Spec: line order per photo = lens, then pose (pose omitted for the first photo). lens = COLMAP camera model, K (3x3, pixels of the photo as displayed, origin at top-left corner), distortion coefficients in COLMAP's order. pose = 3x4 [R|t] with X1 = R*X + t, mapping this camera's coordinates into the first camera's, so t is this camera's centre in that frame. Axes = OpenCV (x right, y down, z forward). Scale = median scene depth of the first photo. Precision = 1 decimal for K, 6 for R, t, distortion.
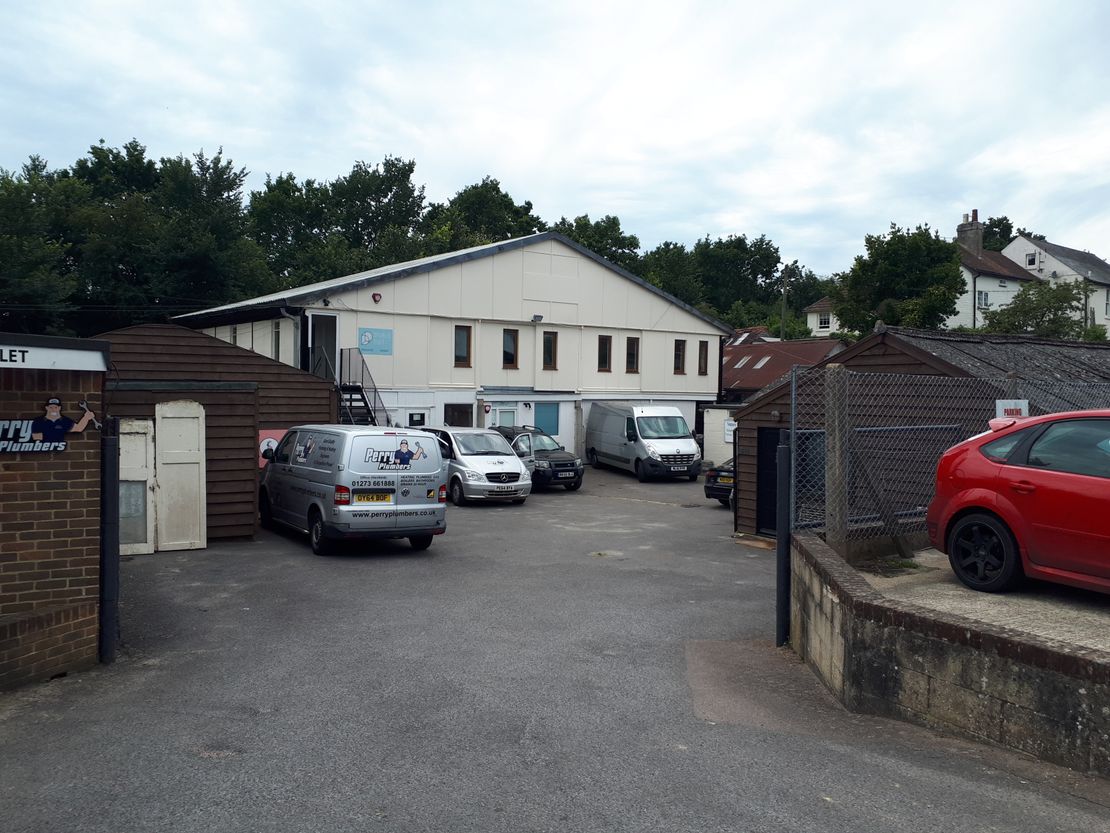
lens RADIAL K [[881.1, 0, 555.0], [0, 881.1, 416.5], [0, 0, 1]] dist [-0.004769, -0.001550]
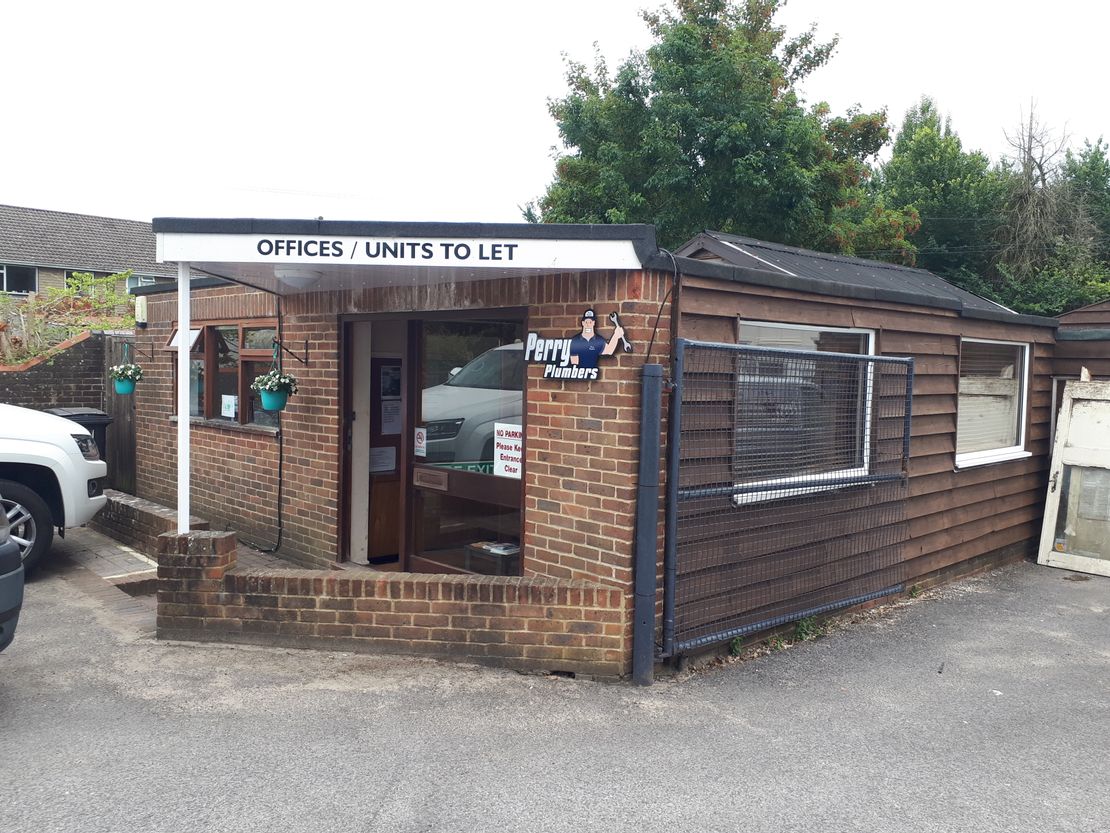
lens RADIAL K [[895.1, 0, 555.0], [0, 895.1, 416.5], [0, 0, 1]] dist [0.282027, -0.548033]
pose [[0.253965, 0.053779, -0.965717, 0.164177], [-0.040820, 0.998159, 0.044851, 0.034247], [0.966352, 0.028030, 0.255693, 0.705102]]
